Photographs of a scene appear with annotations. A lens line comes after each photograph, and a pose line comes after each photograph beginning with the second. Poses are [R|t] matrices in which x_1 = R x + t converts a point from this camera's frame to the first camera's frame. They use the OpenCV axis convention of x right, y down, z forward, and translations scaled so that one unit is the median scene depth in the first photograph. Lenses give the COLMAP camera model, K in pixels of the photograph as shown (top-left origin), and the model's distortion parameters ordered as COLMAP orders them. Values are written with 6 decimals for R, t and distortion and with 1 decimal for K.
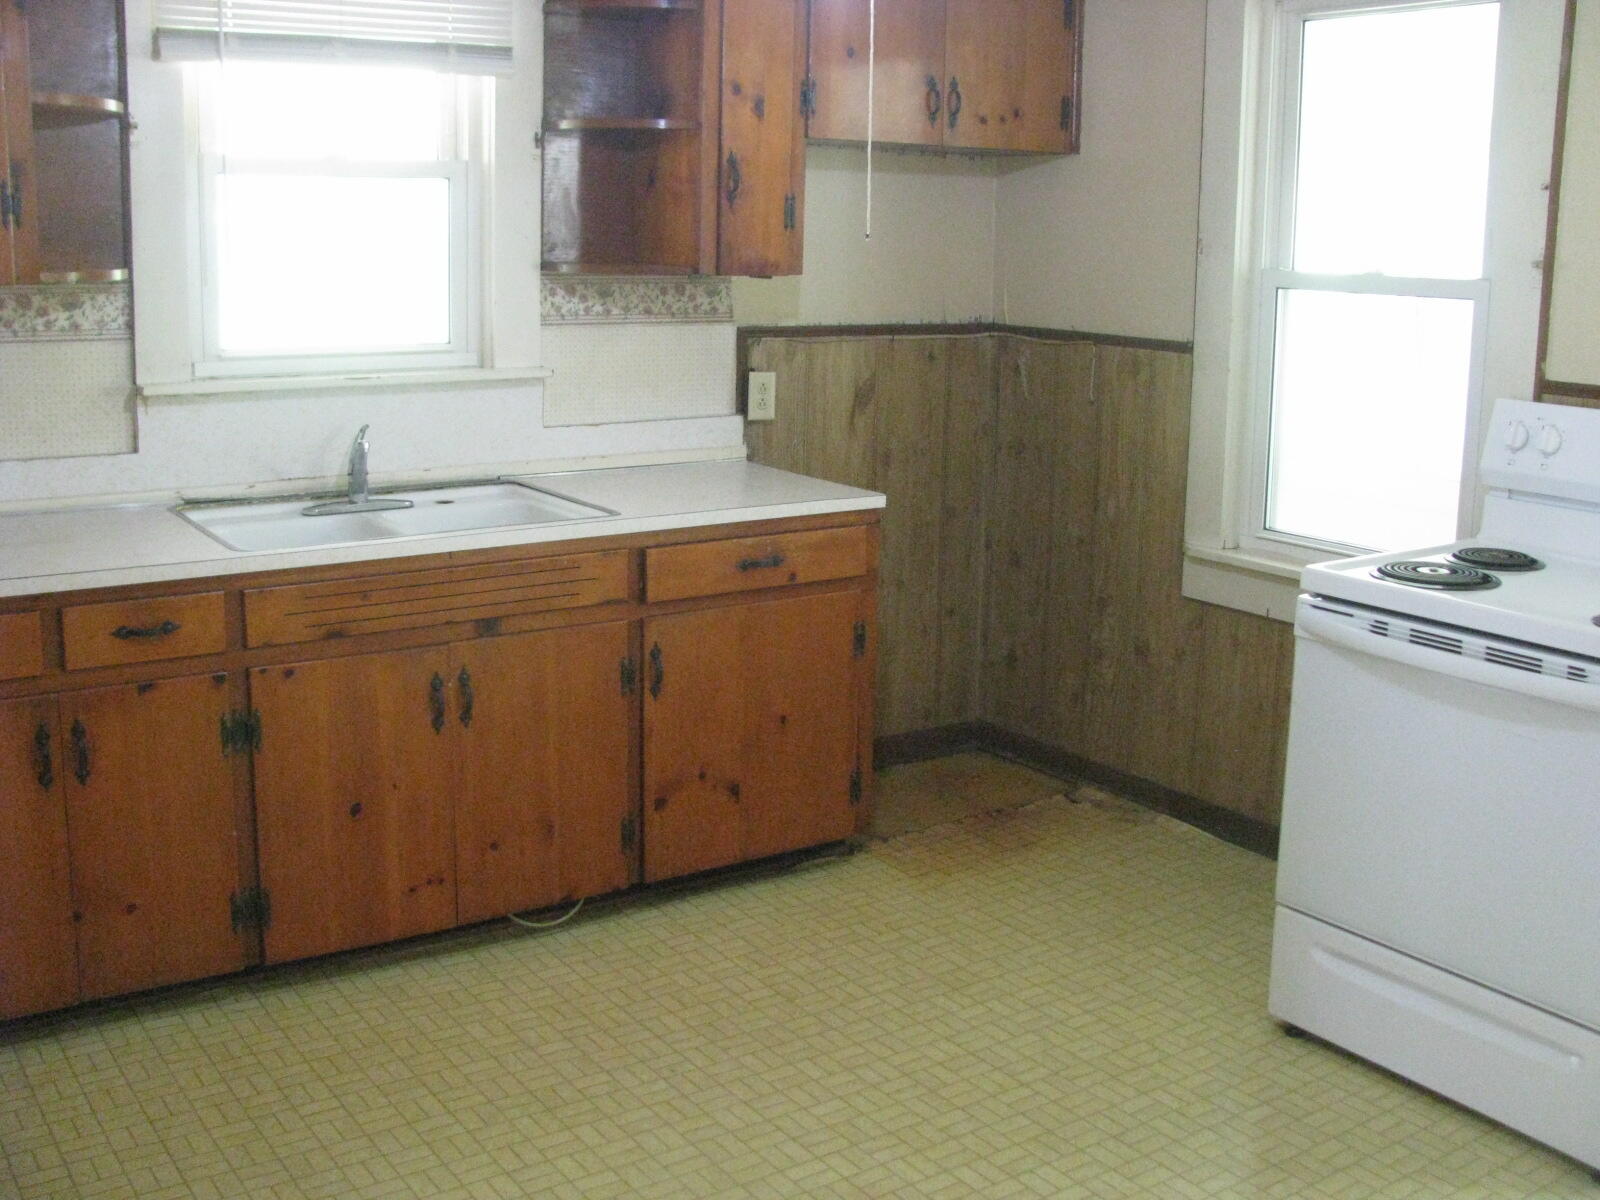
lens RADIAL K [[1700.5, 0, 788.0], [0, 1700.5, 571.1], [0, 0, 1]] dist [-0.217012, 0.262515]
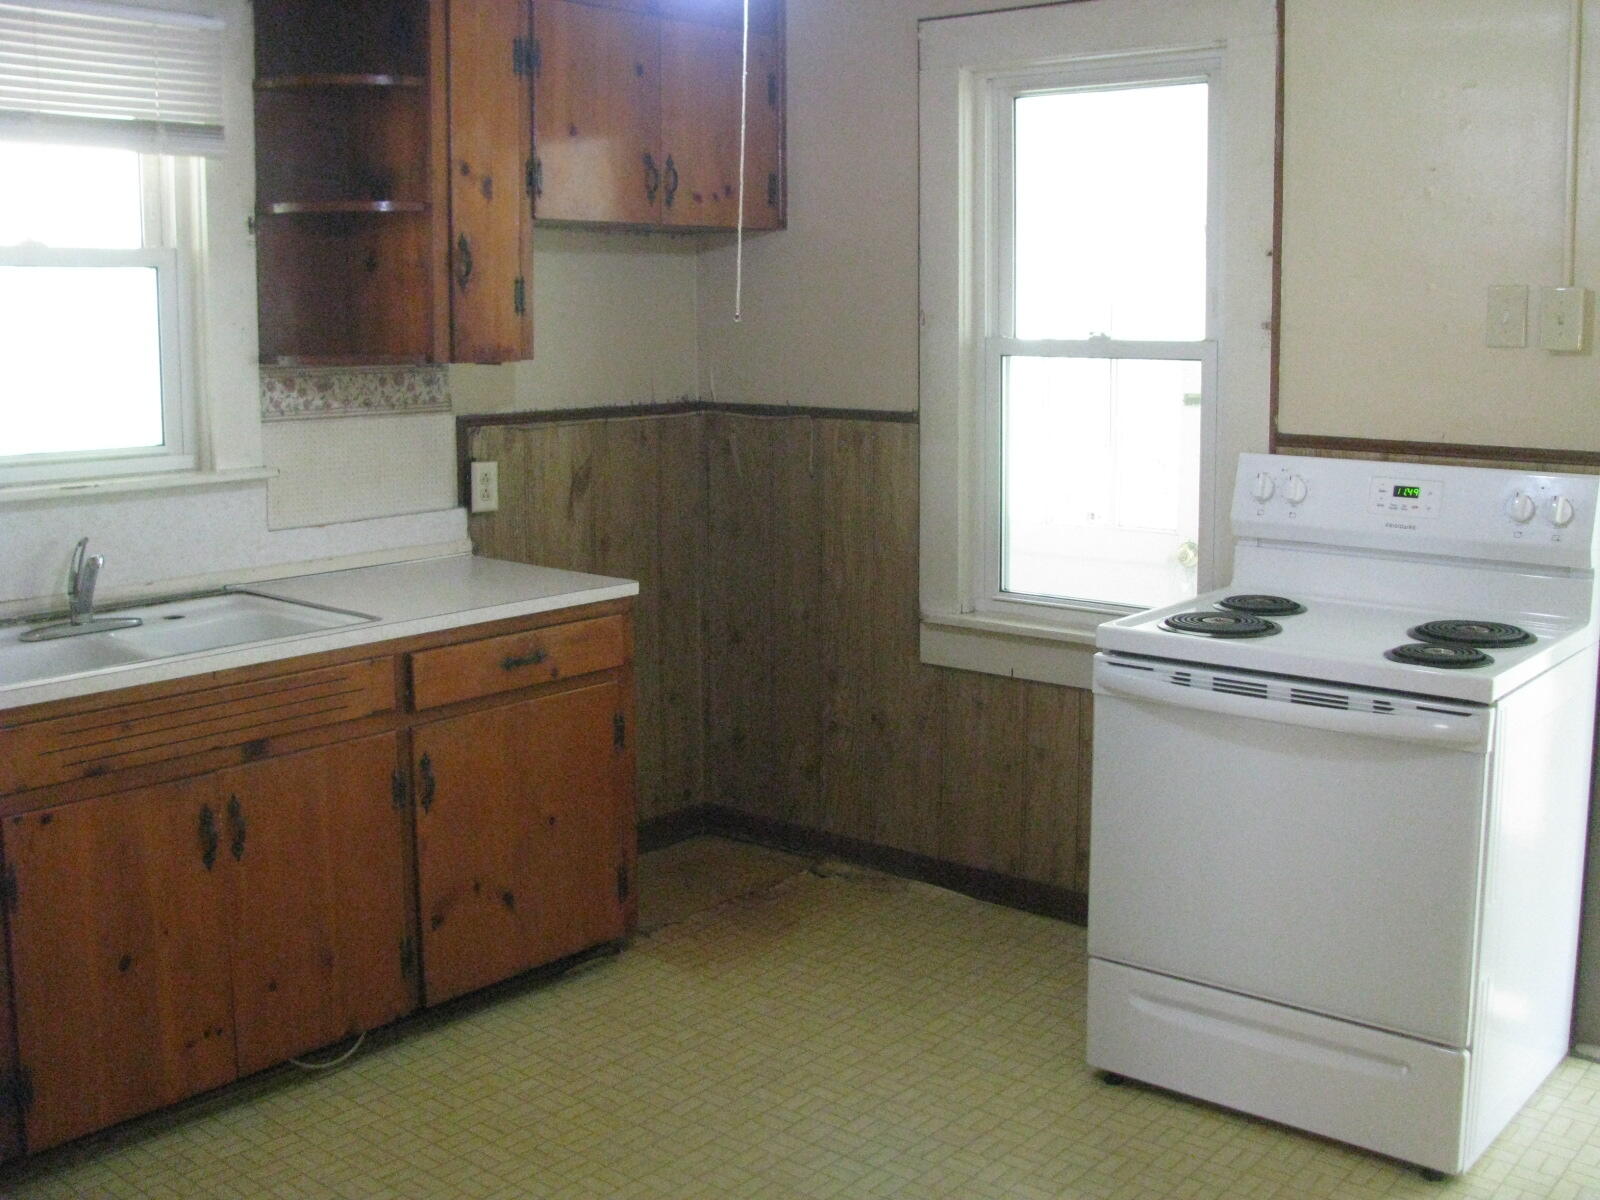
lens RADIAL K [[1700.8, 0, 804.8], [0, 1700.8, 569.3], [0, 0, 1]] dist [-0.223543, 0.283201]
pose [[0.963025, -0.058725, 0.262934, -0.111192], [0.070919, 0.996791, -0.037120, -0.009341], [-0.259910, 0.054395, 0.964100, 0.036771]]
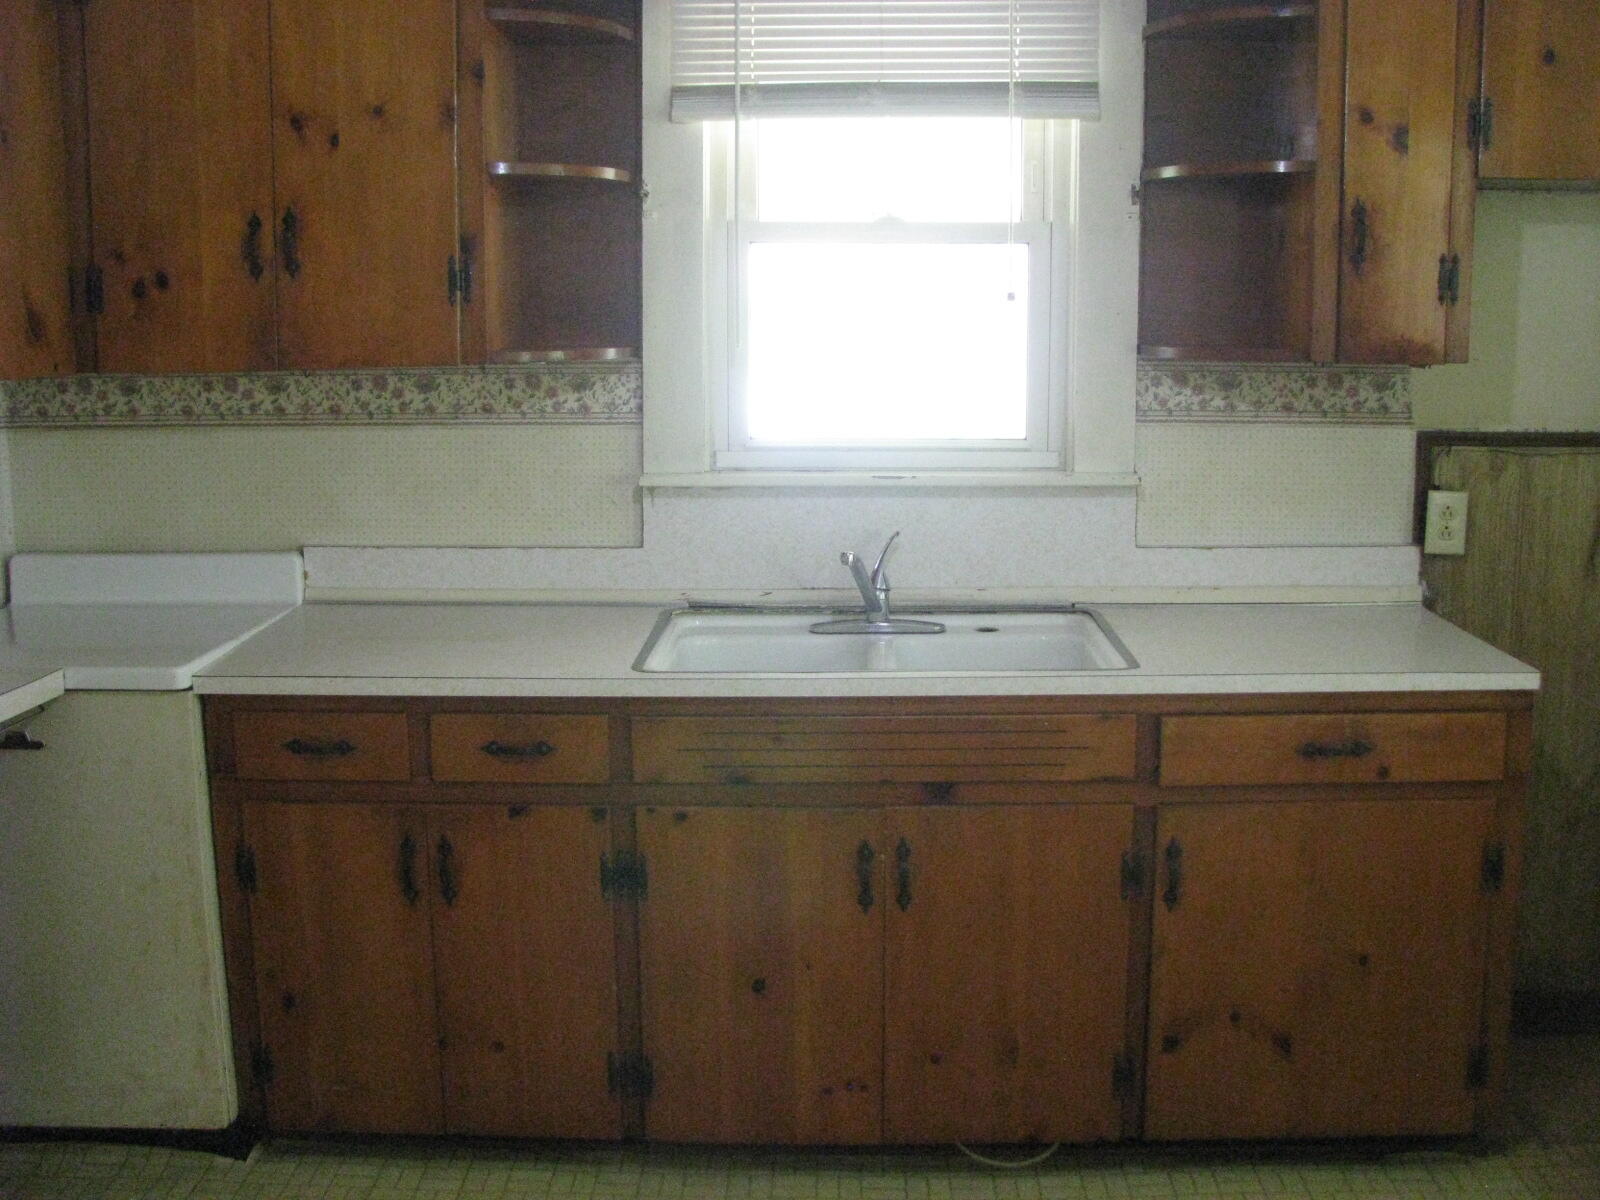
lens RADIAL K [[1700.8, 0, 804.8], [0, 1700.8, 569.3], [0, 0, 1]] dist [-0.223543, 0.283201]
pose [[0.814063, 0.065880, -0.577029, 0.210702], [-0.095741, 0.995175, -0.021450, -0.045464], [0.572831, 0.072706, 0.816442, 0.269563]]
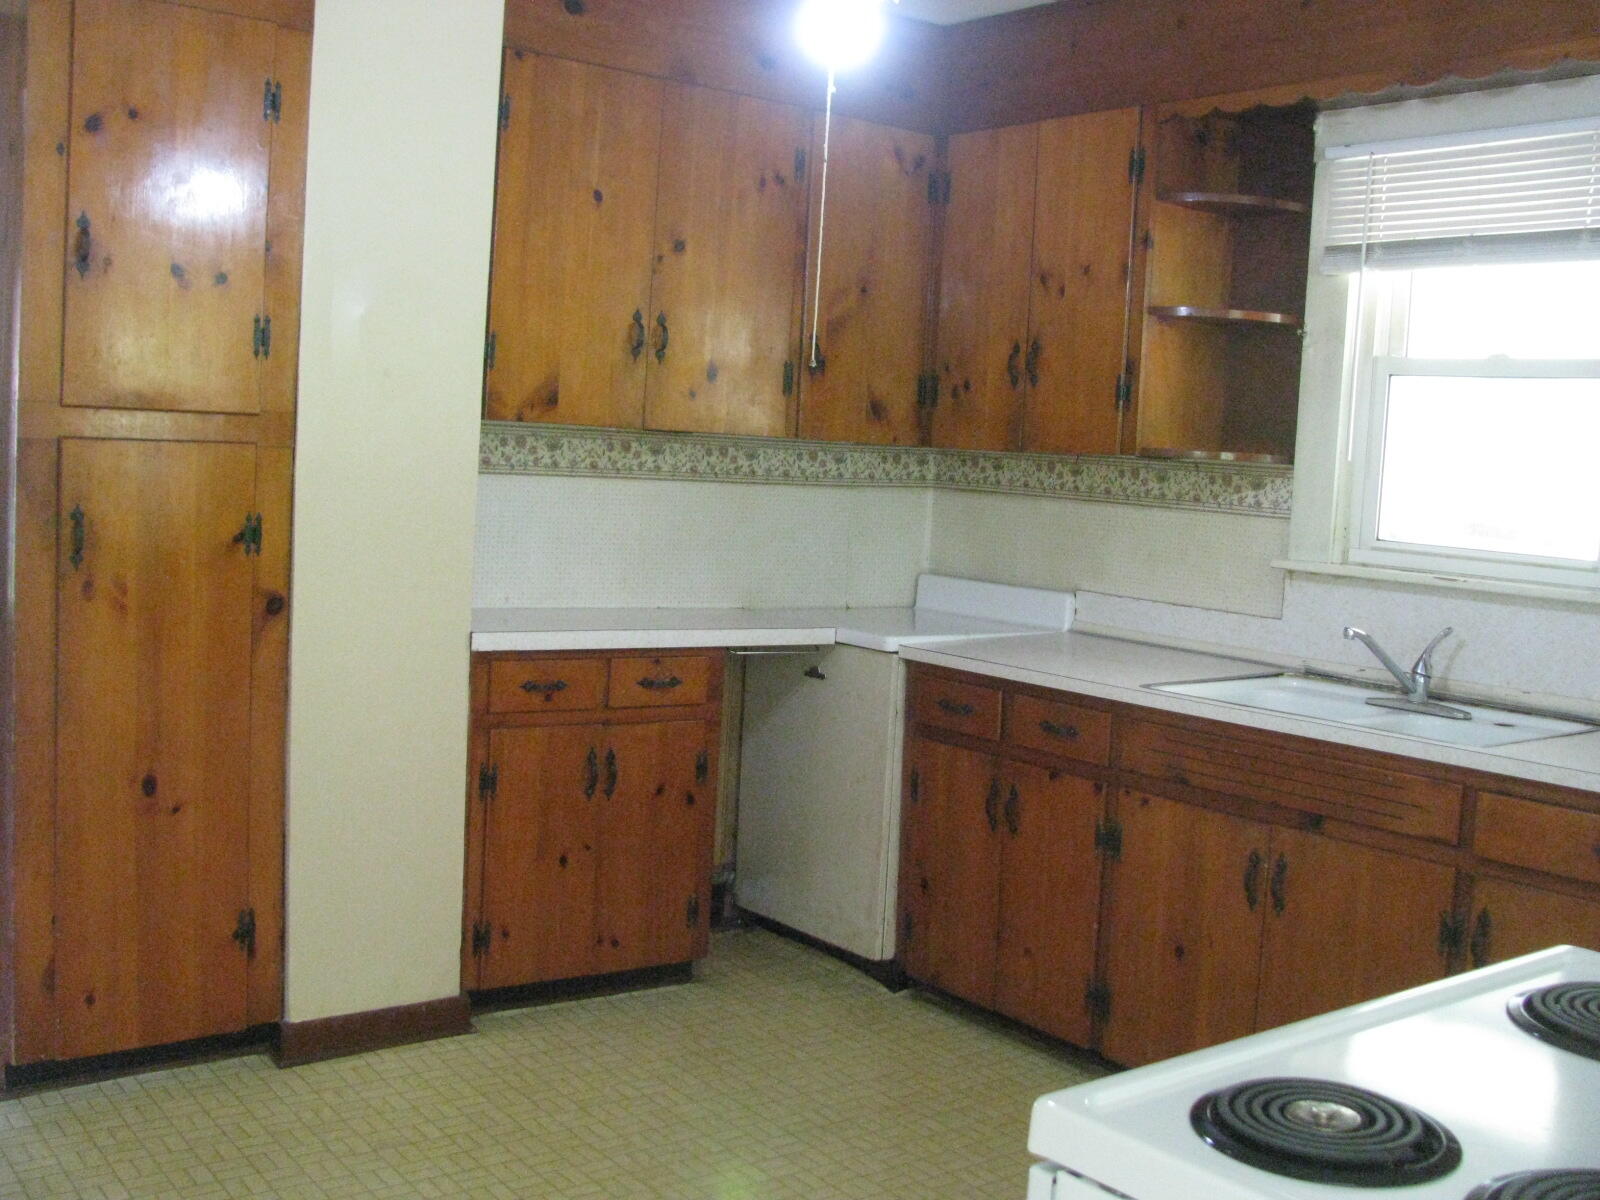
lens RADIAL K [[1700.5, 0, 788.0], [0, 1700.5, 571.1], [0, 0, 1]] dist [-0.217012, 0.262515]
pose [[0.049969, 0.059454, -0.996980, 0.680498], [-0.246988, 0.967957, 0.045344, -0.068069], [0.967729, 0.243976, 0.063052, 0.563474]]
